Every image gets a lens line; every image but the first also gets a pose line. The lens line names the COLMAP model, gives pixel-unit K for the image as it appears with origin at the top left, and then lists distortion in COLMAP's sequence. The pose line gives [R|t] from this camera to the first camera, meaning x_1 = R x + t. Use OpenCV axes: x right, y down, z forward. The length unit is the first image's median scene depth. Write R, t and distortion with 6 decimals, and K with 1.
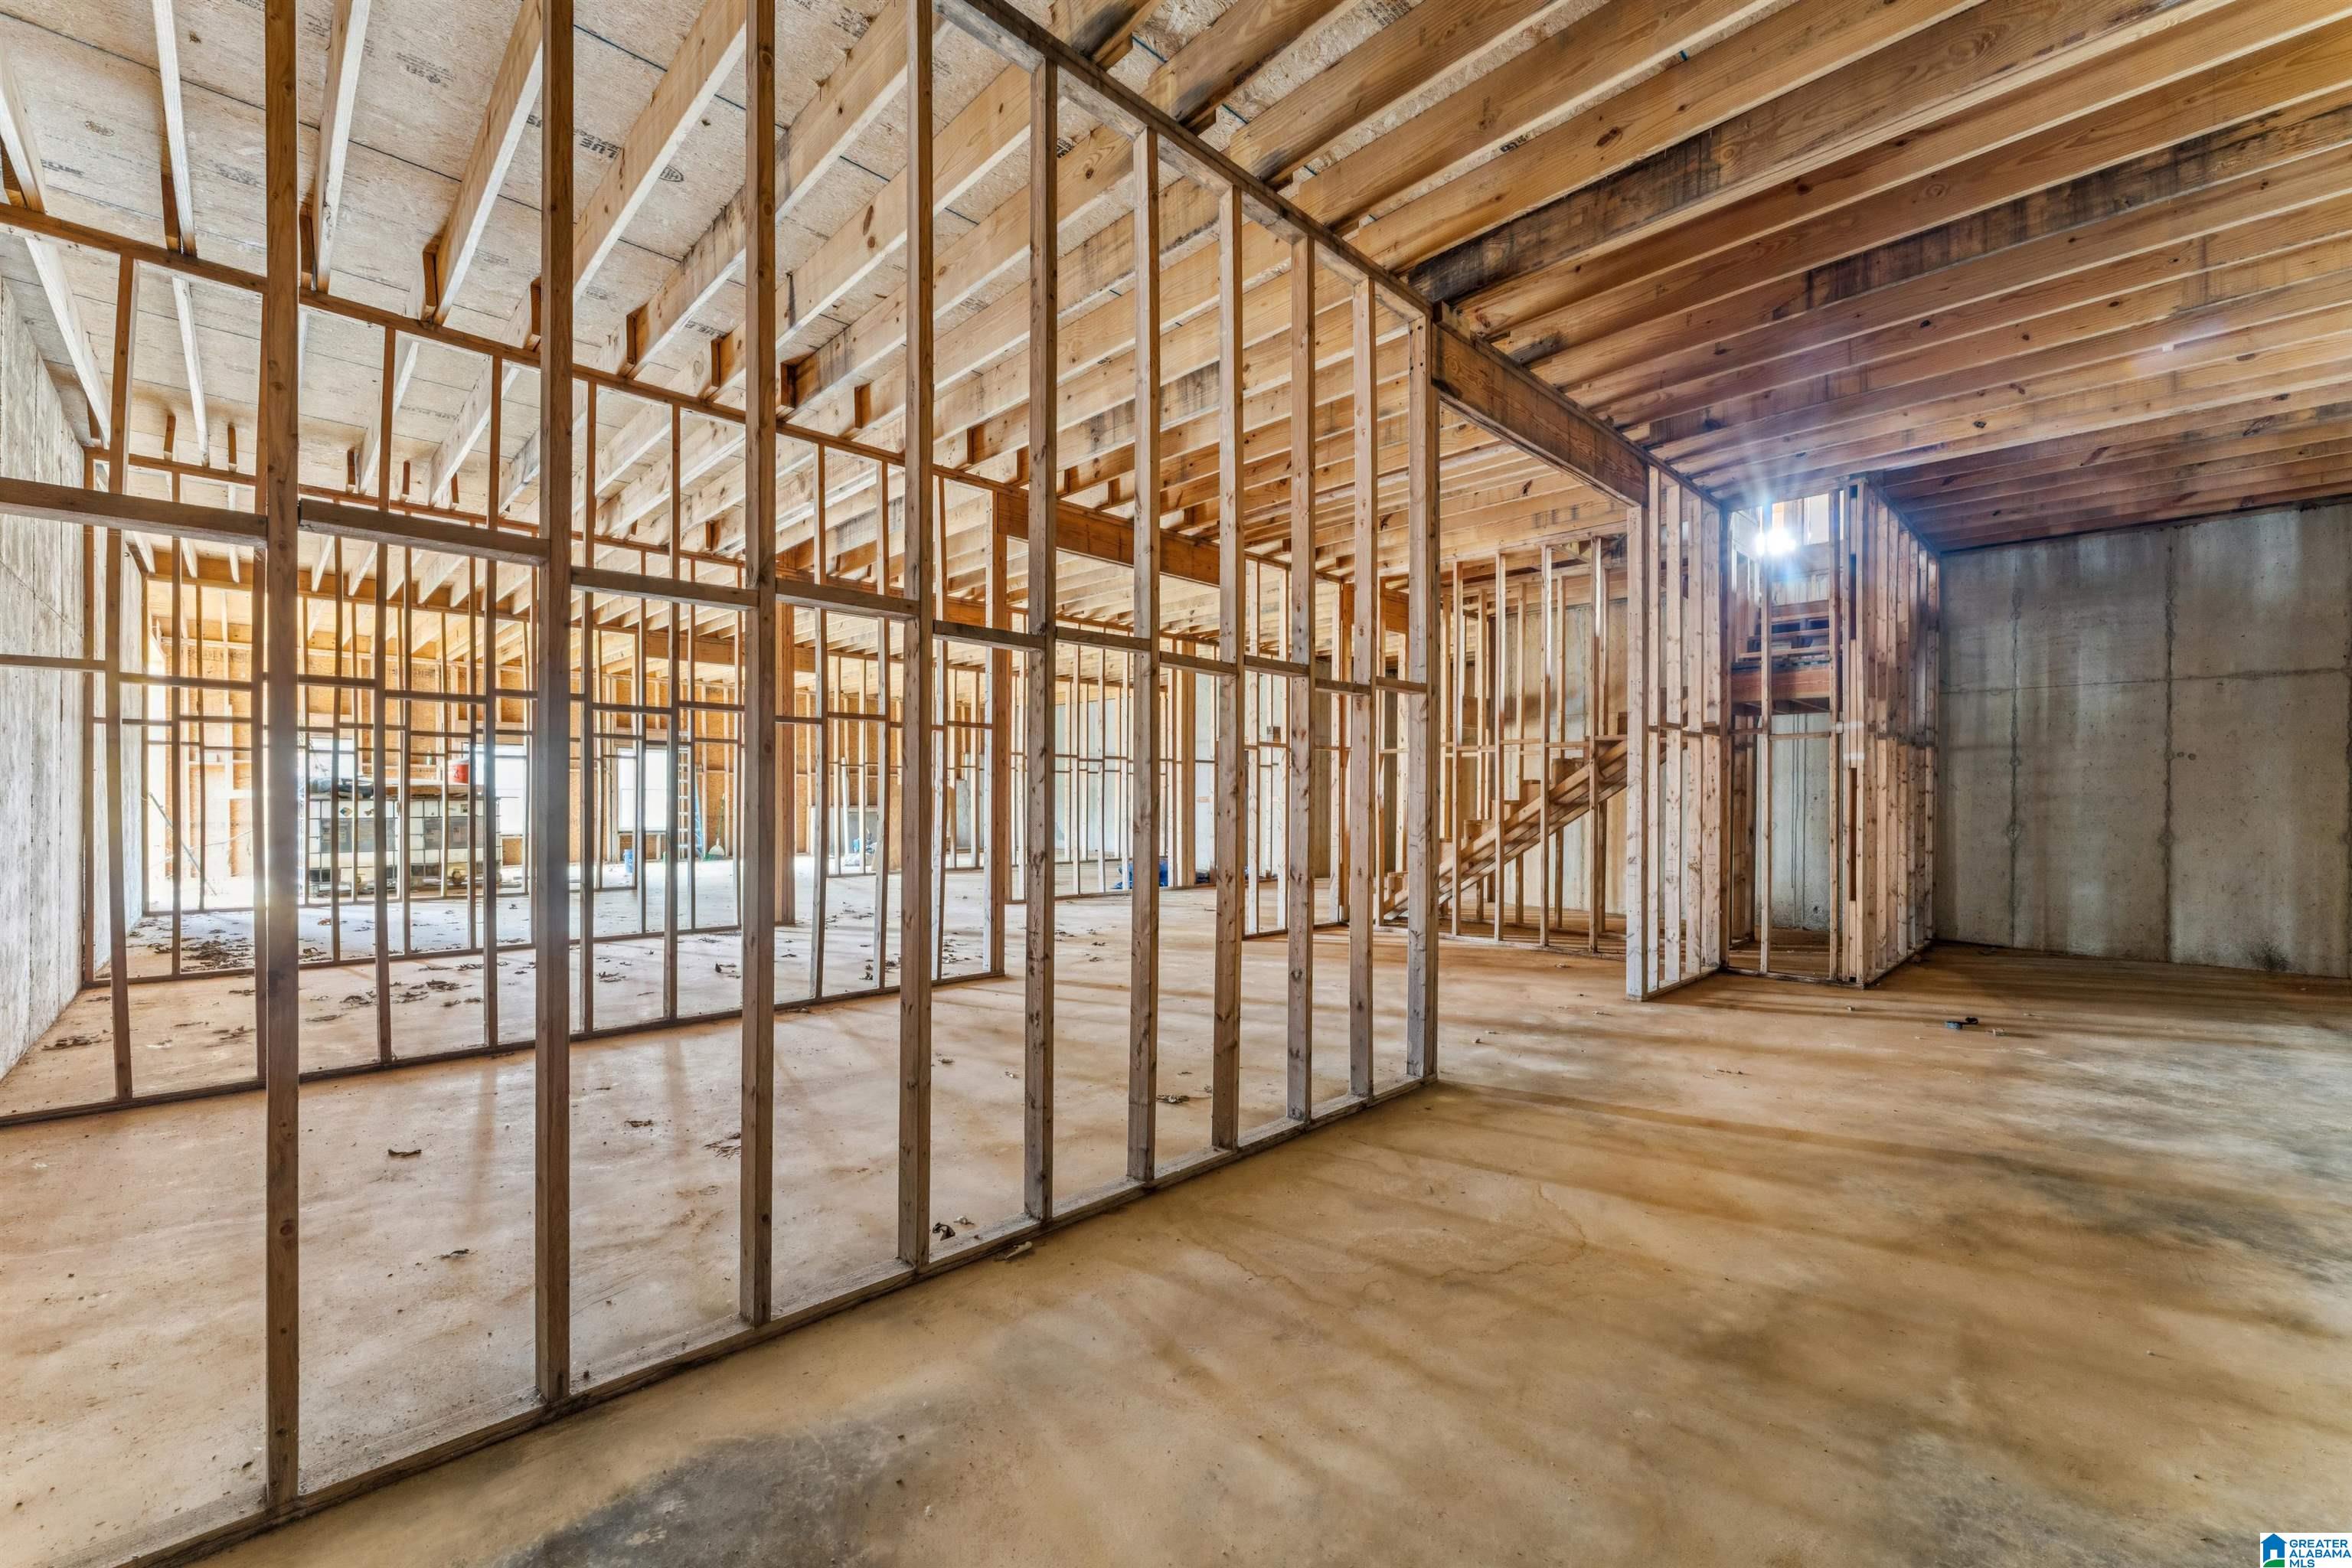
lens RADIAL K [[939.5, 0, 1130.1], [0, 939.5, 798.1], [0, 0, 1]] dist [0.001315, -0.000155]
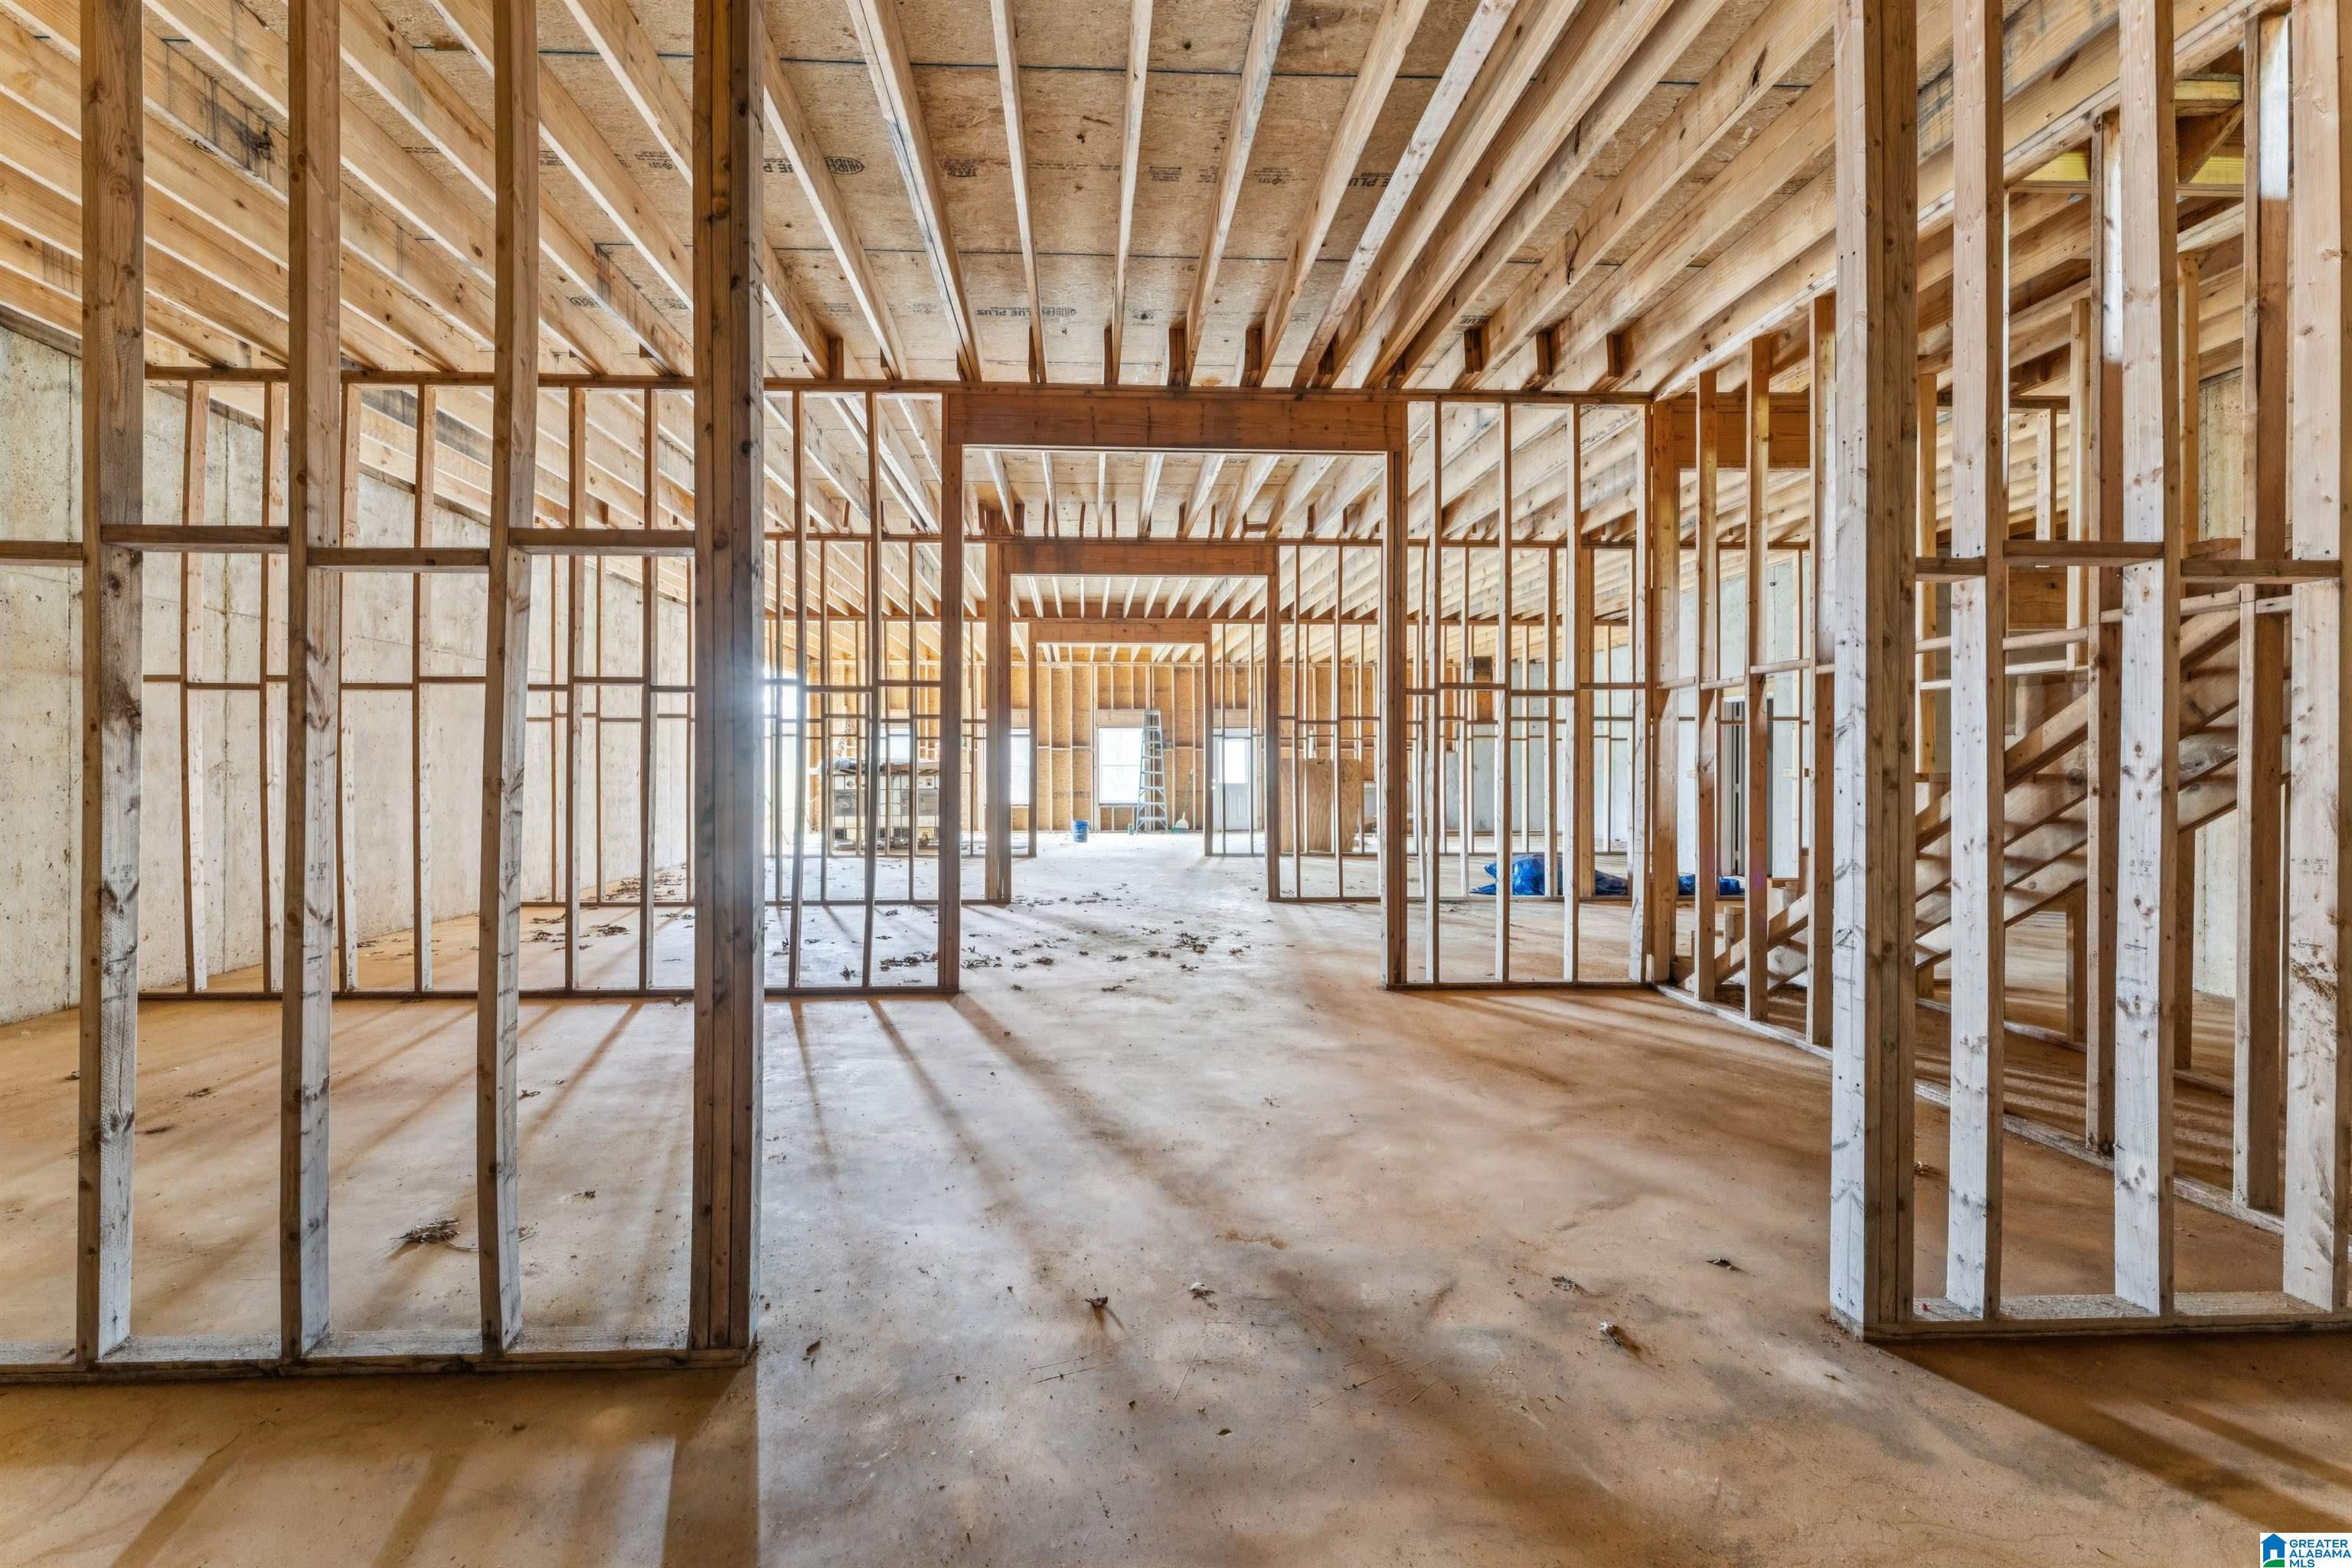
lens RADIAL K [[939.5, 0, 1130.1], [0, 939.5, 798.1], [0, 0, 1]] dist [0.001315, -0.000155]
pose [[0.759149, 0.014884, -0.650746, 0.226664], [0.002368, 0.999669, 0.025627, 0.001191], [0.650912, -0.020996, 0.758863, 0.226029]]
